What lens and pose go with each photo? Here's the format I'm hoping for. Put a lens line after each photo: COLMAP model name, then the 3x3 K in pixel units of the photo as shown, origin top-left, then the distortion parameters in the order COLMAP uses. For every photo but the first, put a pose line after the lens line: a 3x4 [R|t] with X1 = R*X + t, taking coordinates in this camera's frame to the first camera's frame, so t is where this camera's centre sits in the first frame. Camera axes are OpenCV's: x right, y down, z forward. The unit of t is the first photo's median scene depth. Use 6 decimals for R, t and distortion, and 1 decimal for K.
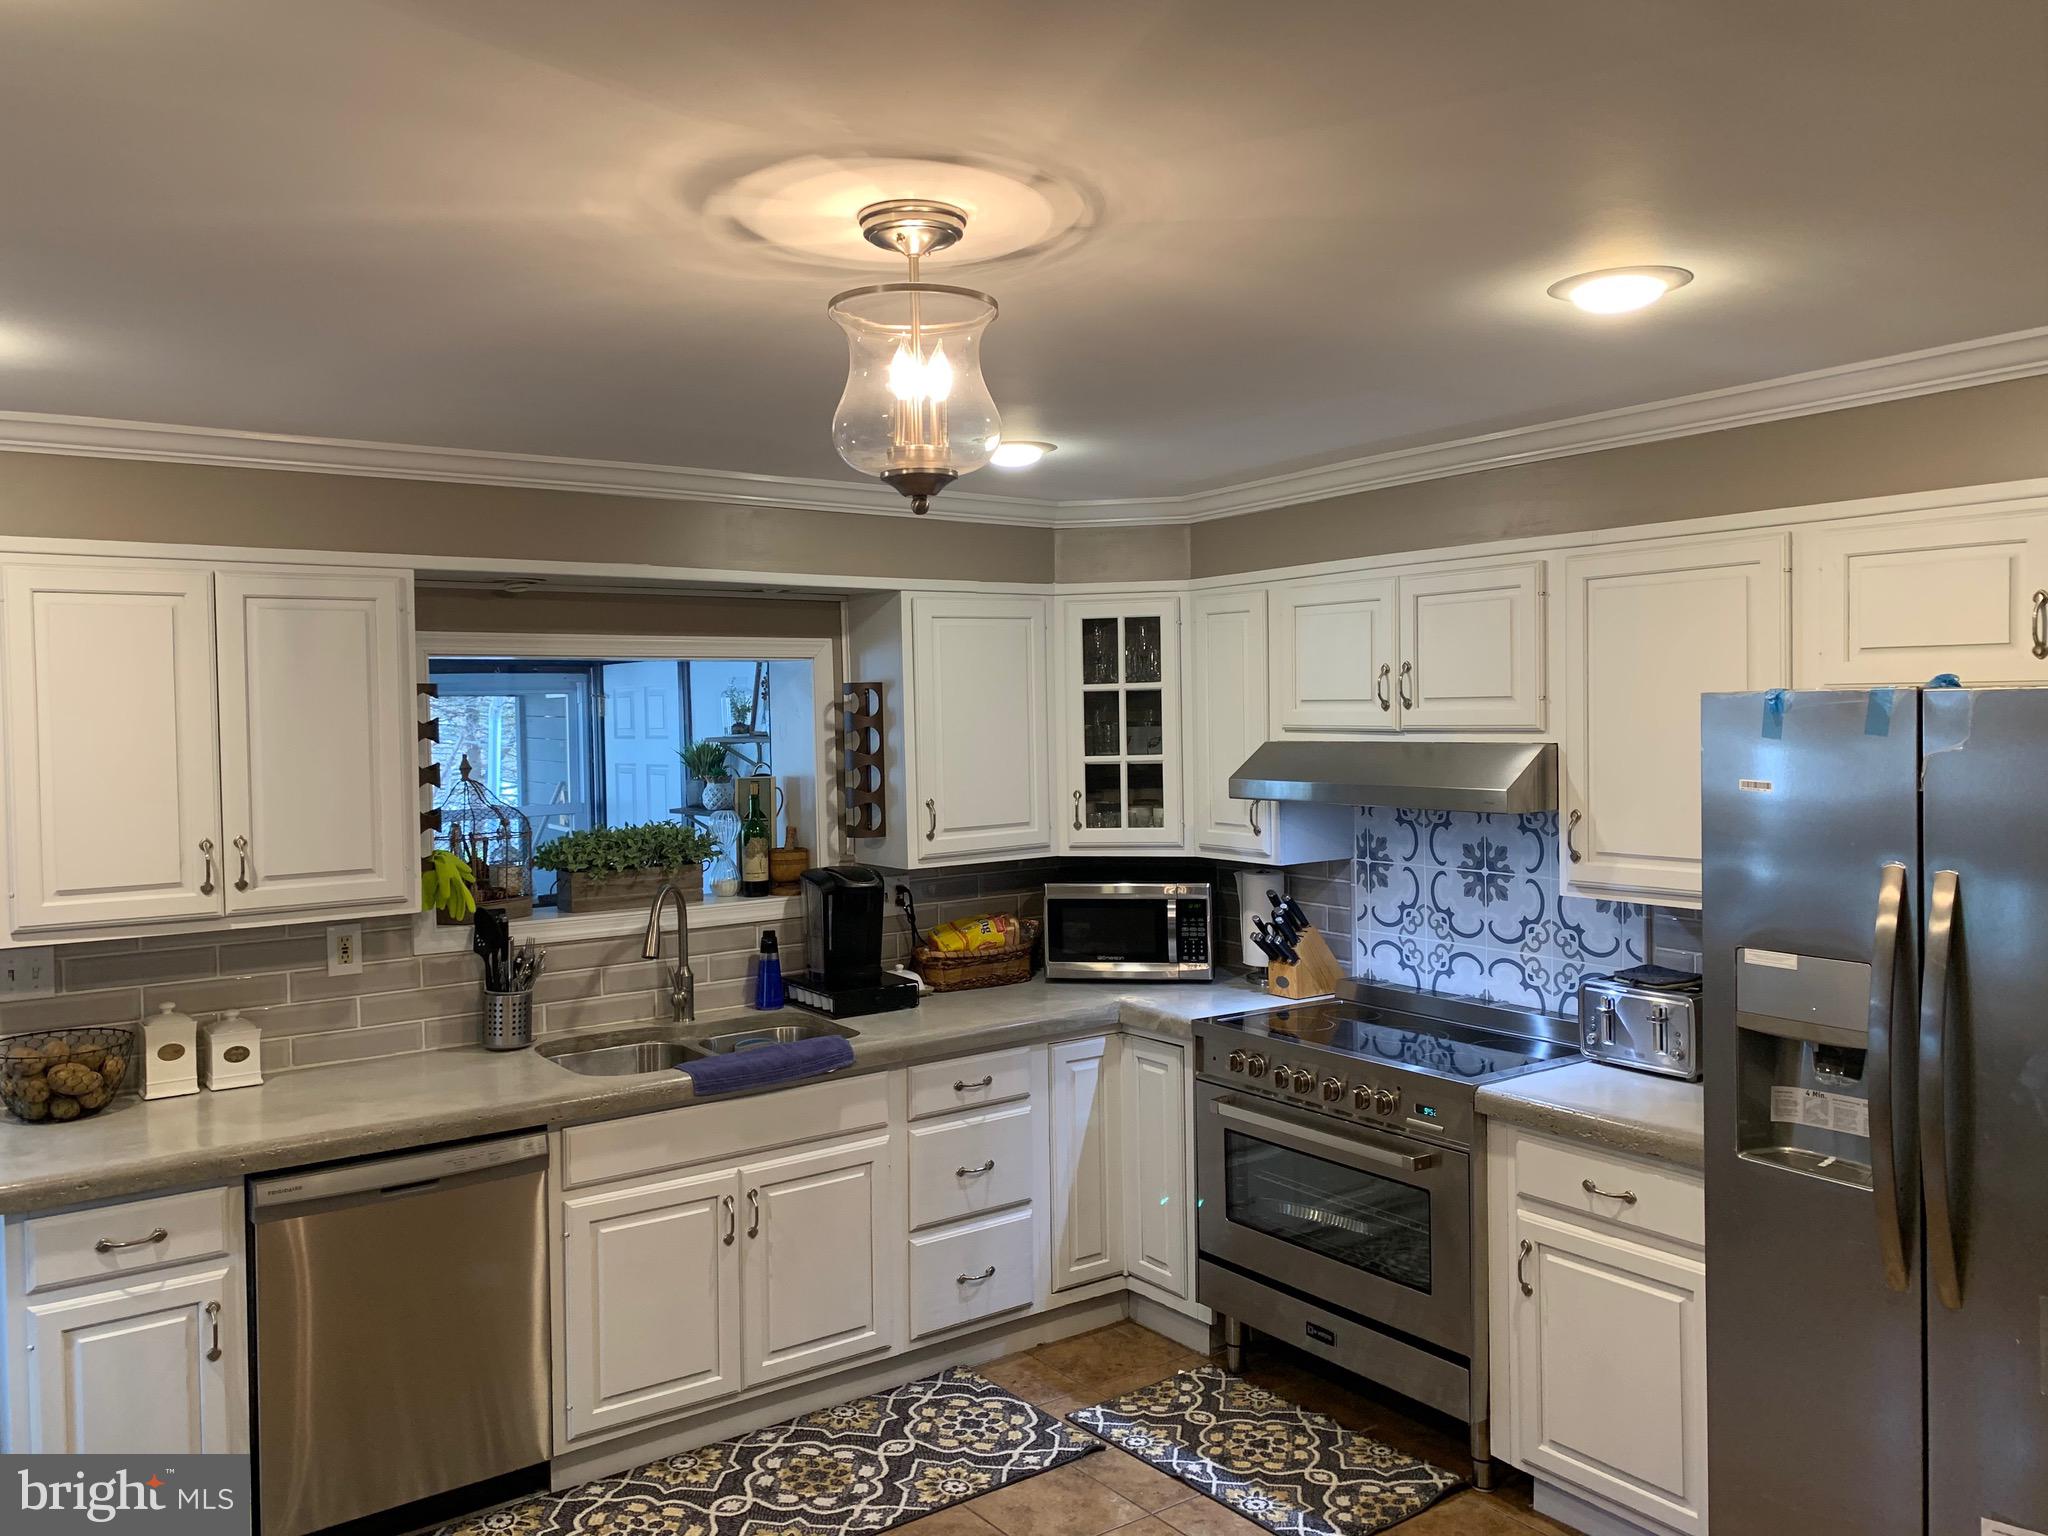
lens RADIAL K [[1541.3, 0, 1014.4], [0, 1541.3, 751.3], [0, 0, 1]] dist [0.043421, -0.042410]
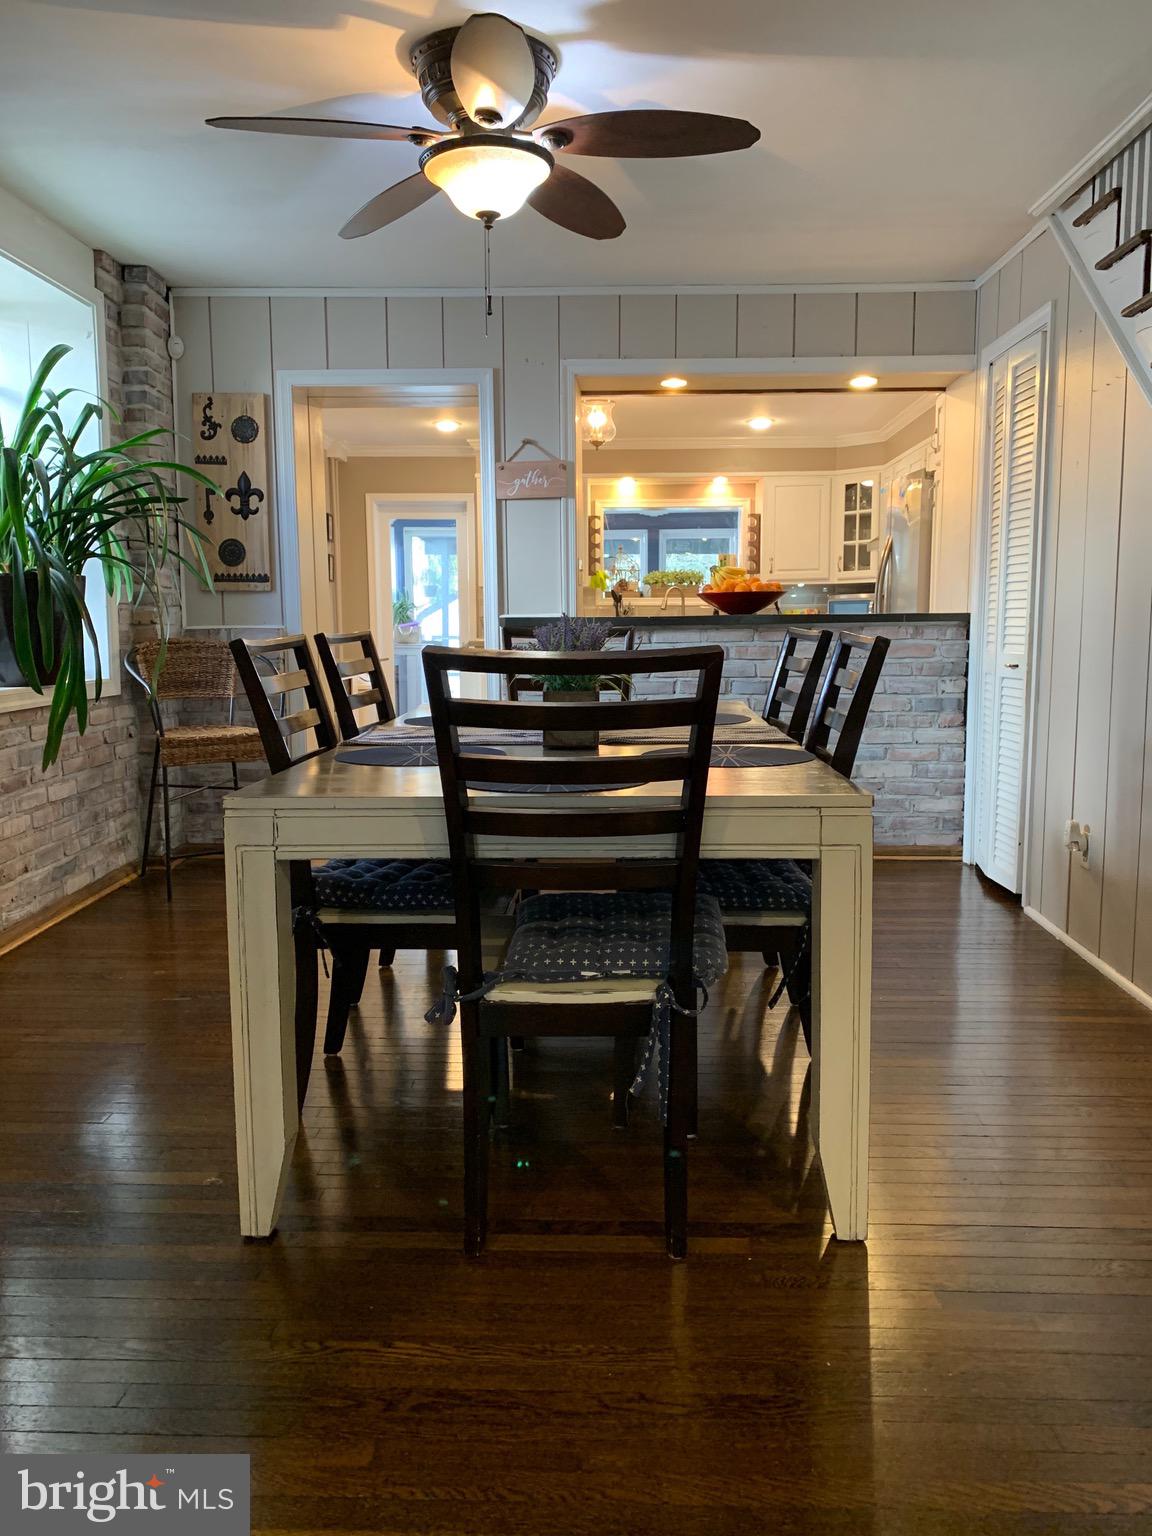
lens RADIAL K [[1170.7, 0, 574.9], [0, 1170.7, 760.8], [0, 0, 1]] dist [-0.002972, -0.007854]
pose [[0.792592, 0.086419, -0.603597, 1.016541], [-0.026650, 0.993869, 0.107300, 0.190128], [0.609170, -0.068959, 0.790036, -0.892566]]
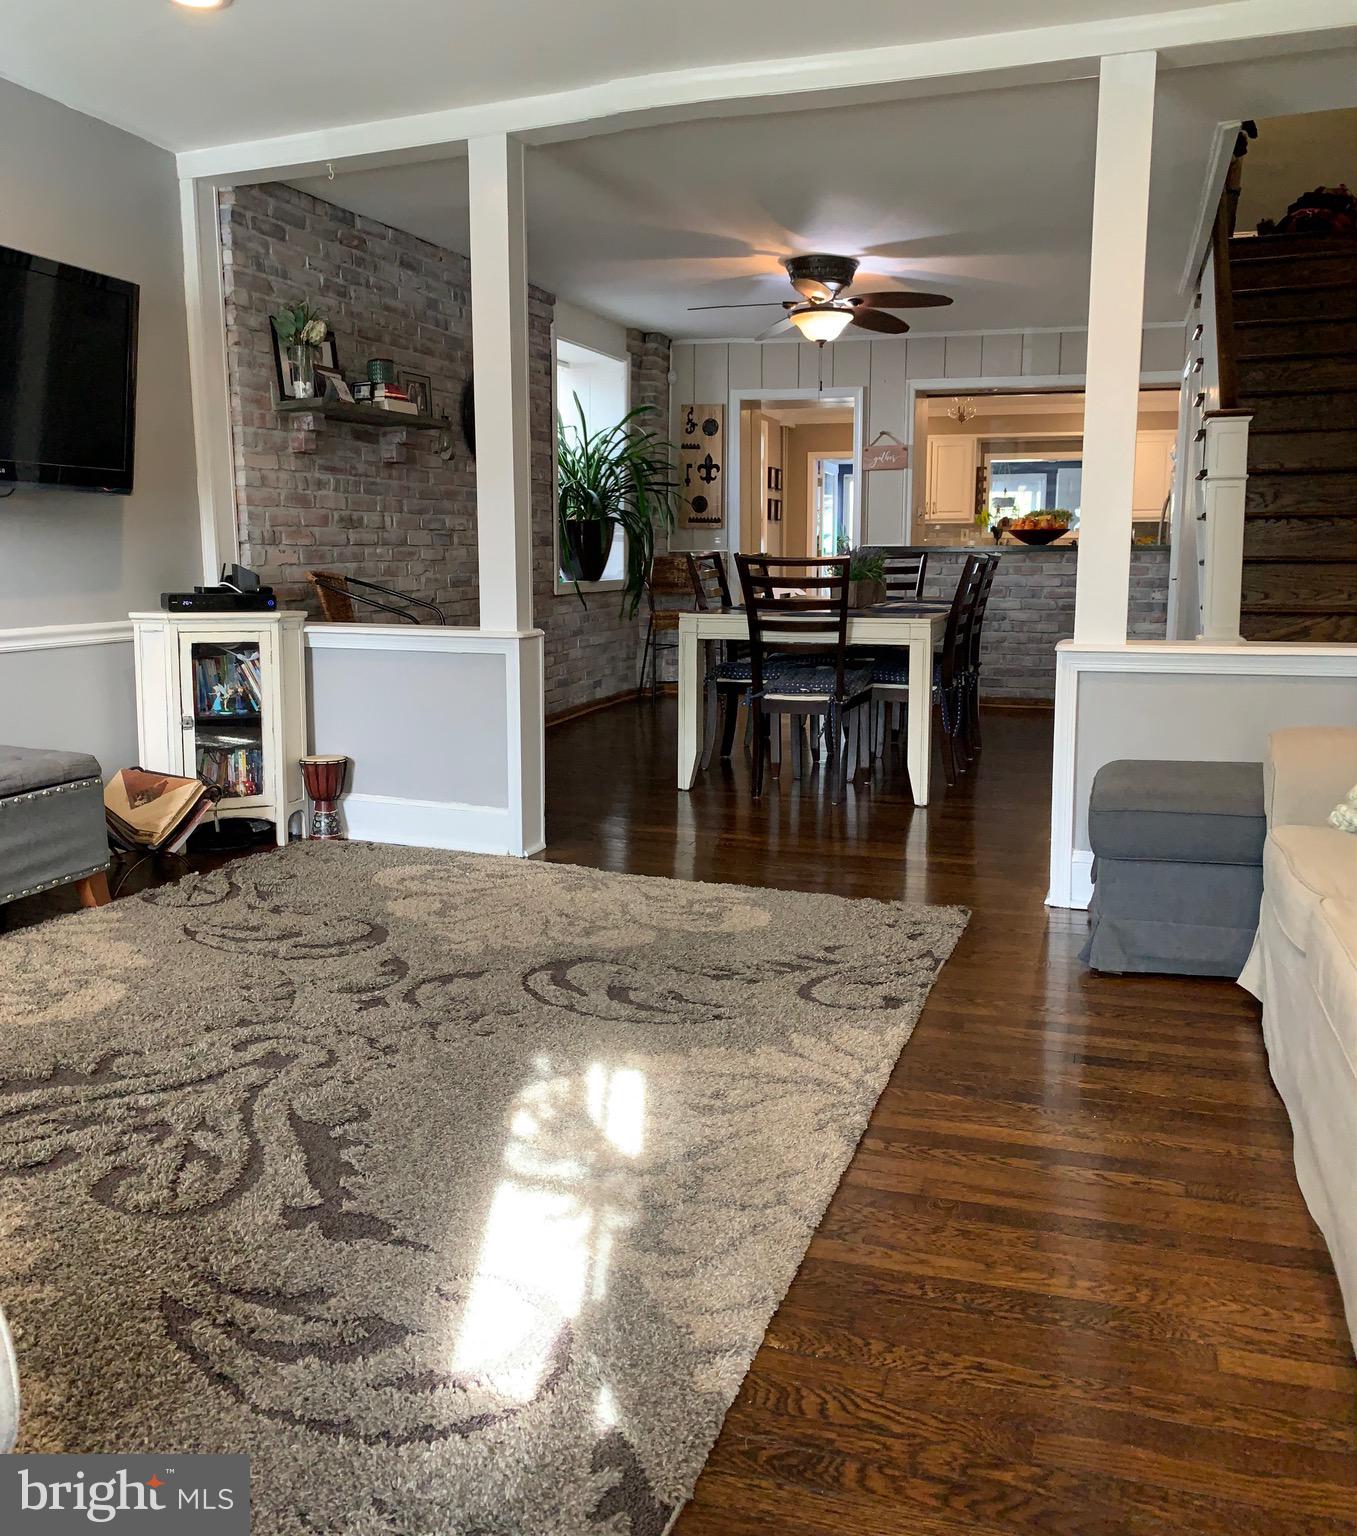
lens RADIAL K [[1174.1, 0, 677.8], [0, 1174.1, 834.7], [0, 0, 1]] dist [-0.087824, -0.001762]
pose [[0.564577, 0.212670, -0.797511, 1.656001], [-0.036380, 0.971708, 0.233368, 0.199235], [0.824578, -0.102741, 0.556341, -1.320908]]
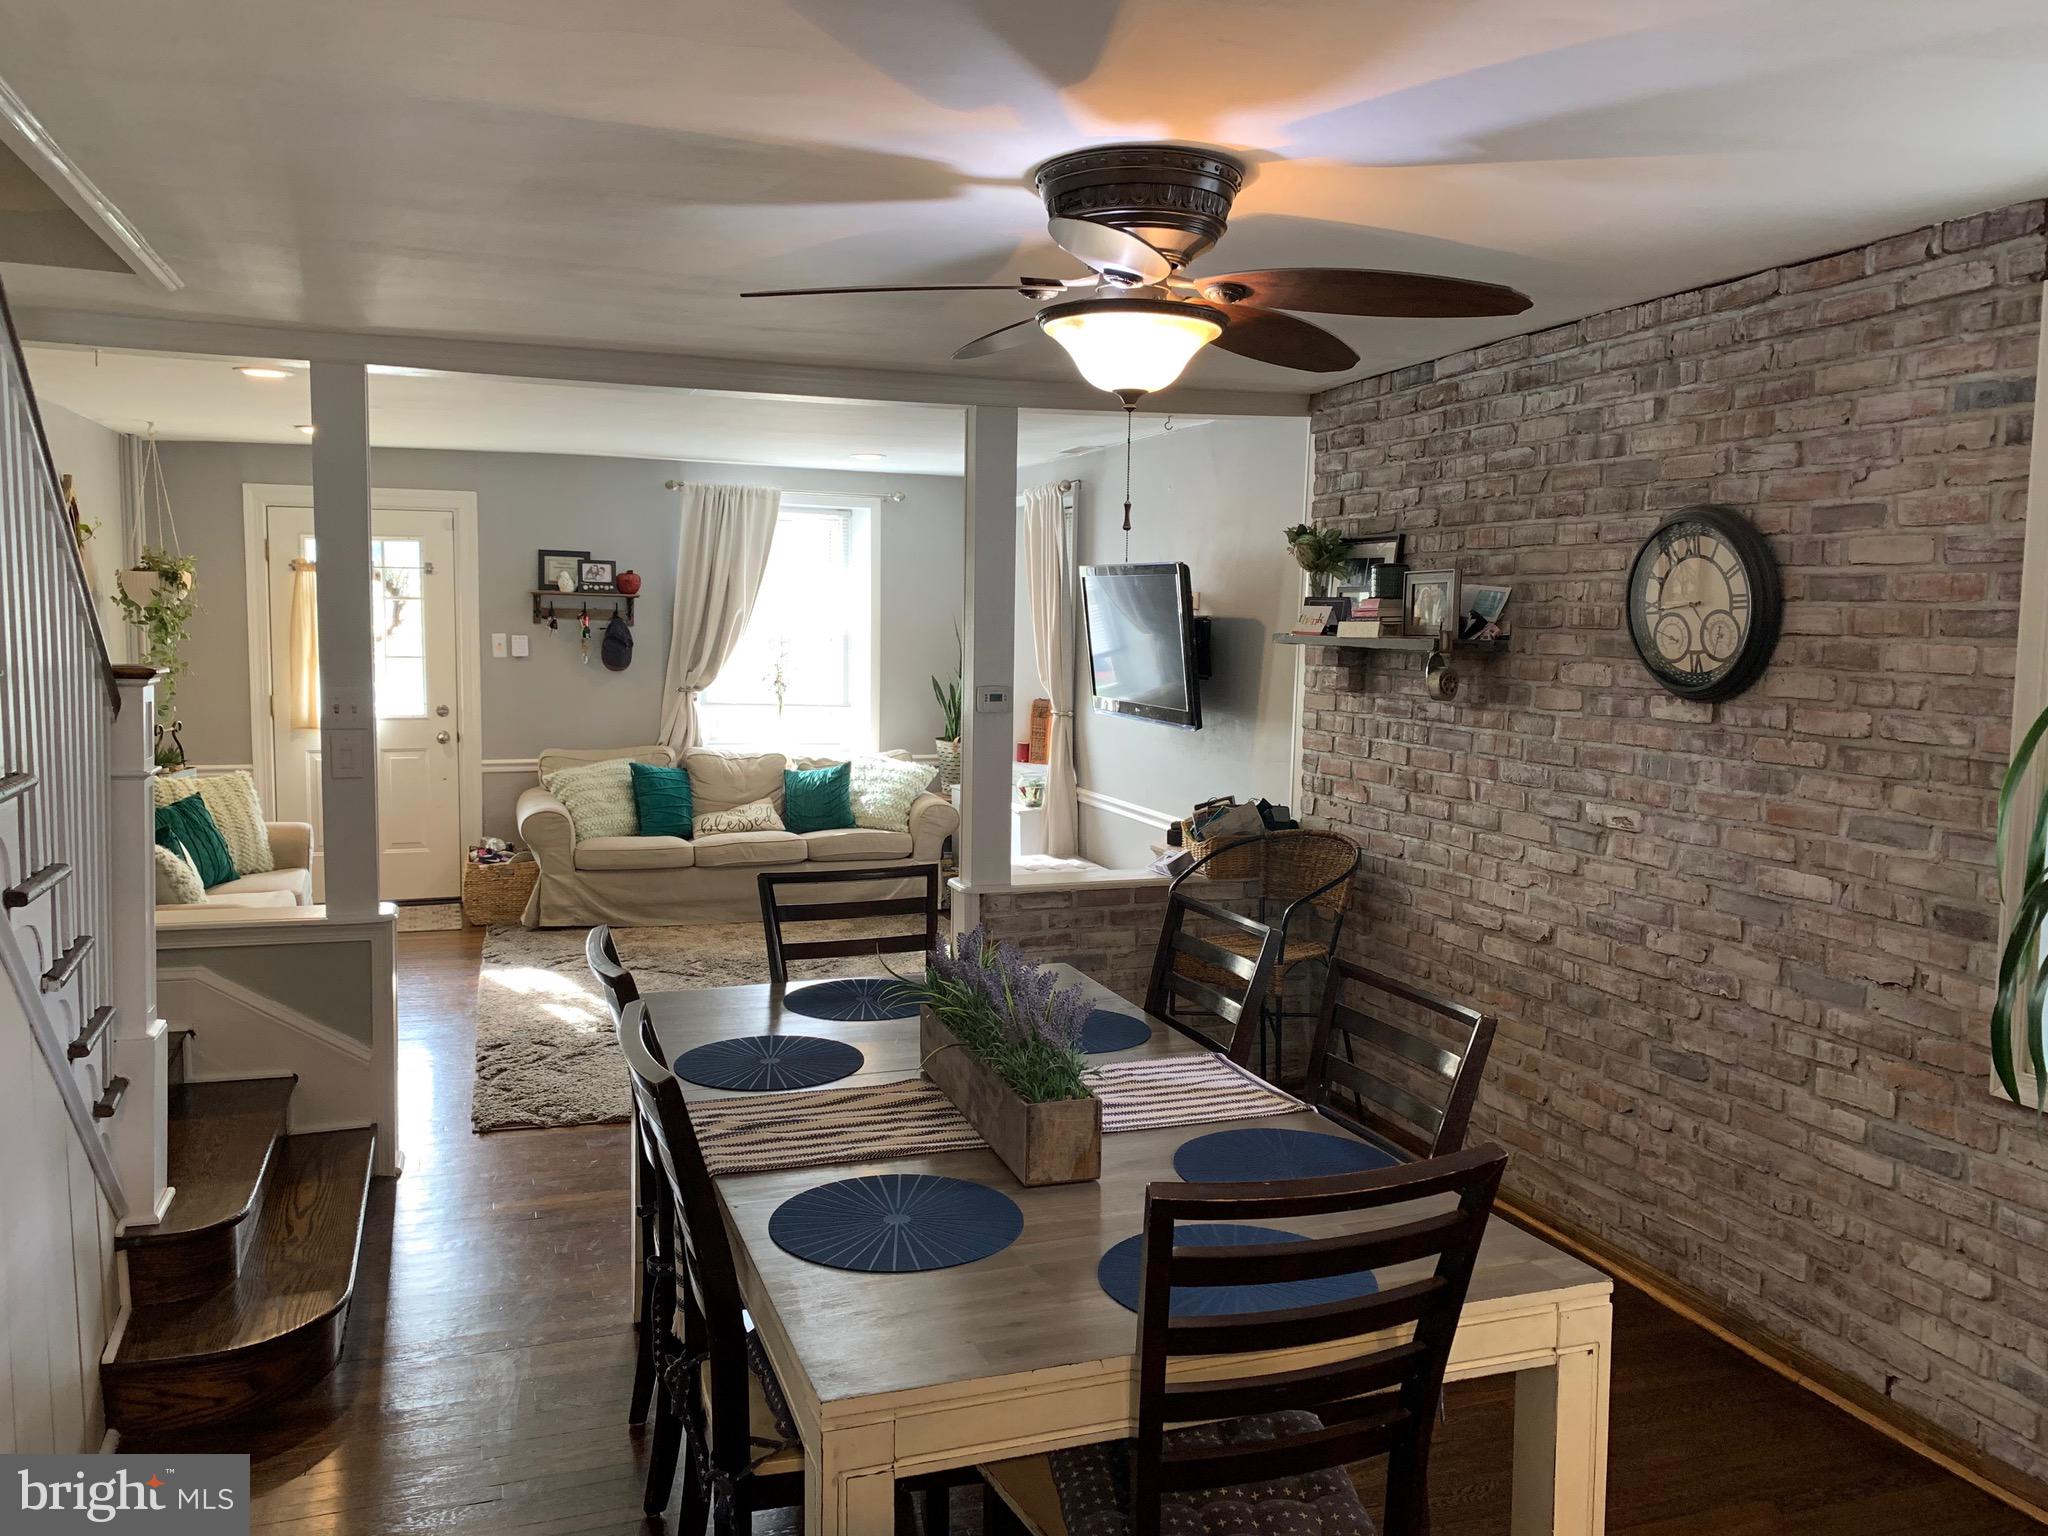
lens RADIAL K [[1543.5, 0, 1022.2], [0, 1543.5, 743.4], [0, 0, 1]] dist [0.053467, -0.059002]
pose [[-0.963431, -0.016990, 0.267418, 0.377588], [0.013298, 0.993726, 0.111046, 0.010636], [-0.267627, 0.110541, -0.957161, 0.328585]]
